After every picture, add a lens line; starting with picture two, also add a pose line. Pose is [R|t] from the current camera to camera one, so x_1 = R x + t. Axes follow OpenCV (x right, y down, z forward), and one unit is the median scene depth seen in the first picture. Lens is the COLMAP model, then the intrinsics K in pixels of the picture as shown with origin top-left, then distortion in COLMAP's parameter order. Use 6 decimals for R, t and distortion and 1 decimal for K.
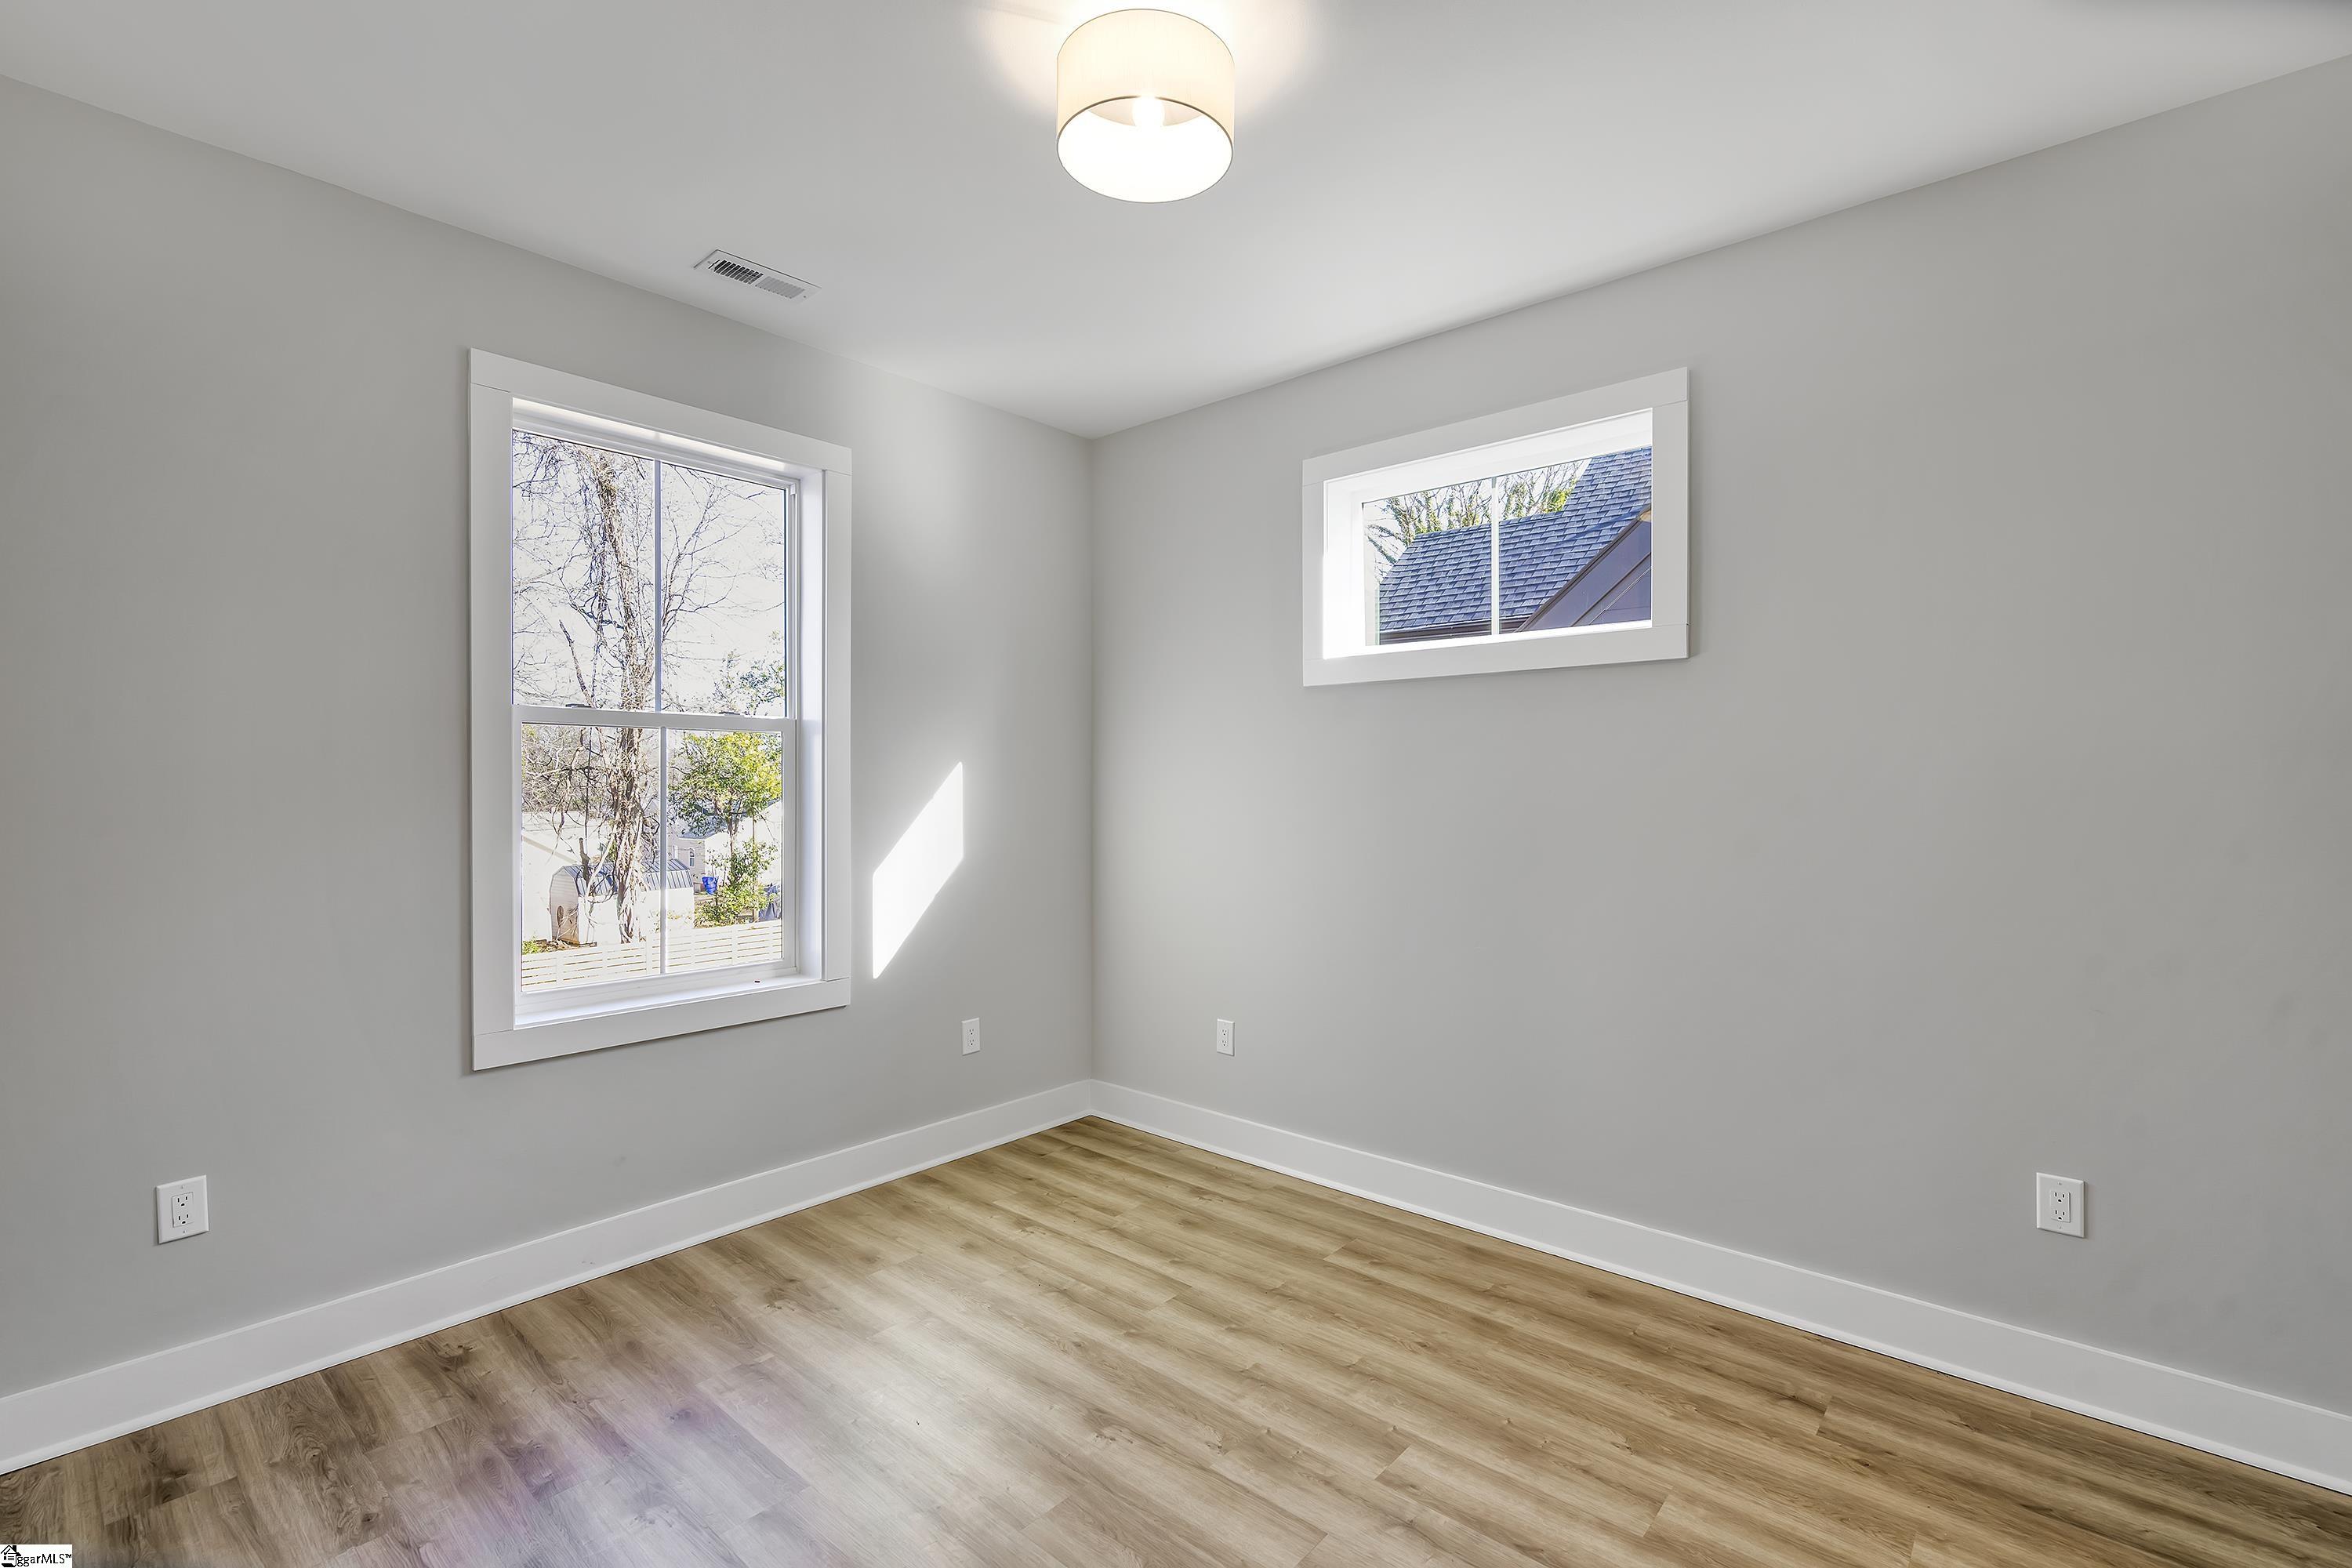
lens RADIAL K [[1042.9, 0, 1179.1], [0, 1042.9, 787.4], [0, 0, 1]] dist [-0.002715, -0.000284]
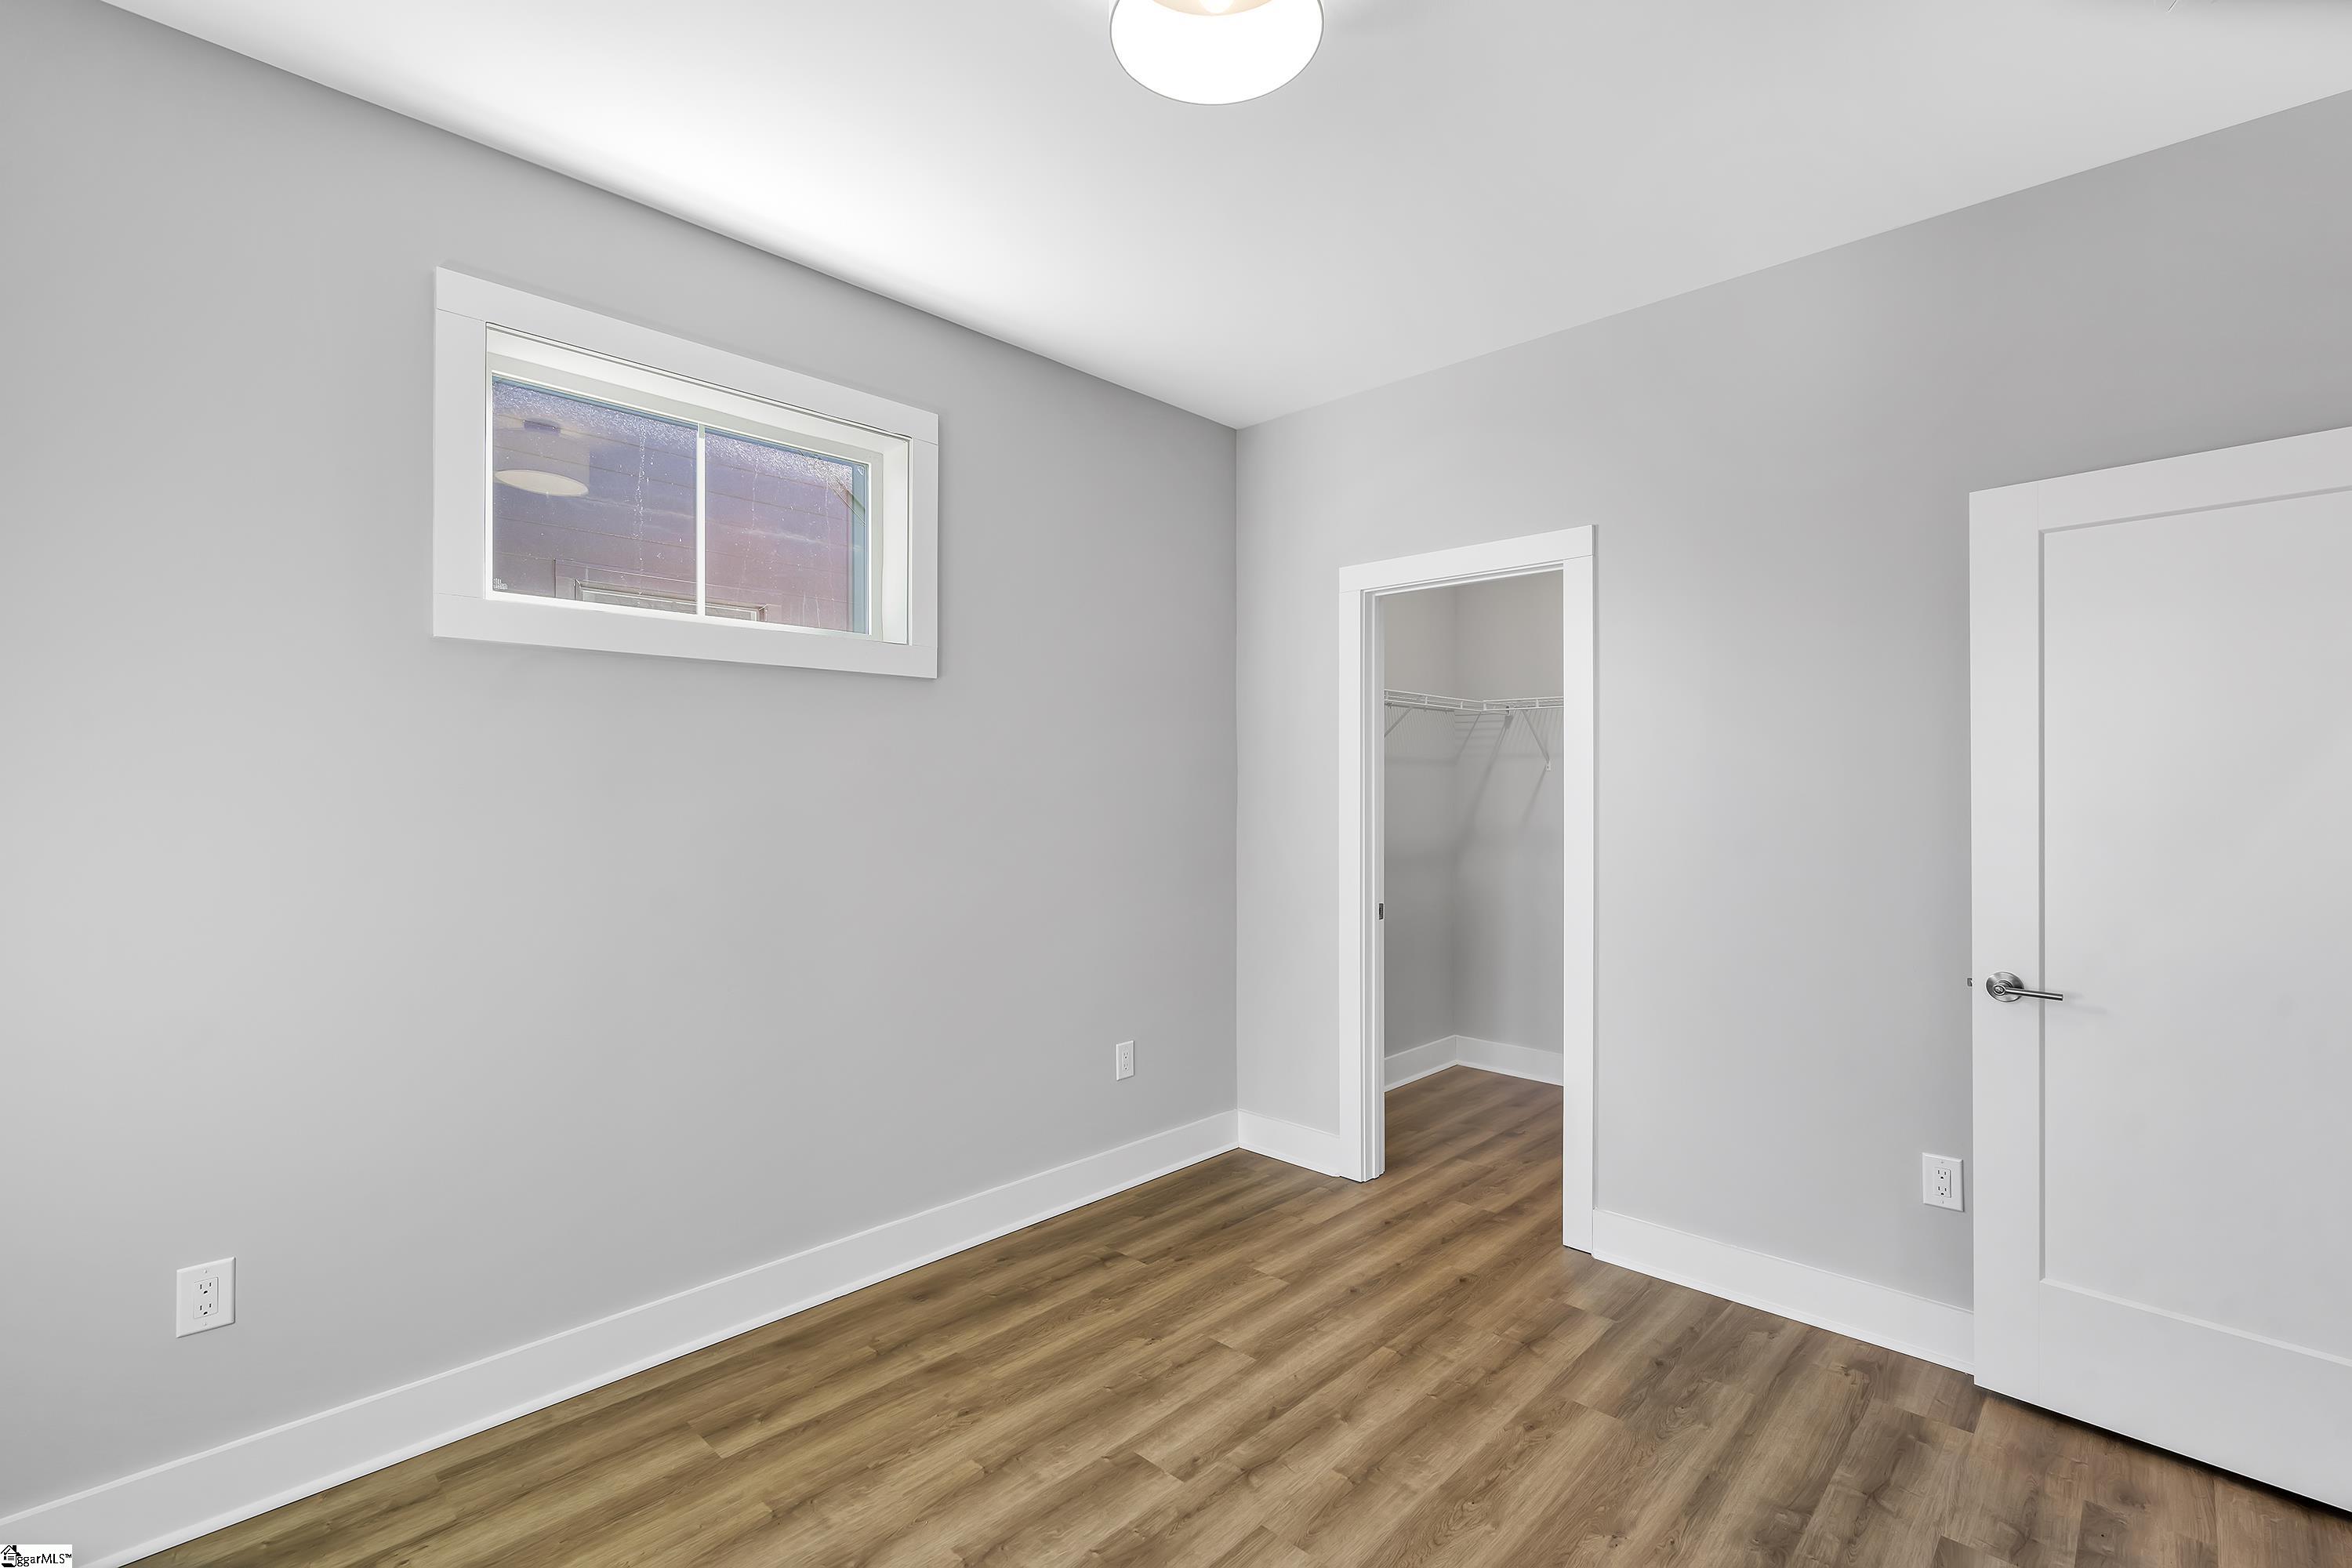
lens RADIAL K [[1042.9, 0, 1178.7], [0, 1042.9, 779.2], [0, 0, 1]] dist [-0.002715, -0.000284]
pose [[0.053461, 0.009290, 0.998527, -0.680717], [0.006964, 0.999929, -0.009676, -0.005569], [-0.998546, 0.007471, 0.053393, 0.780262]]
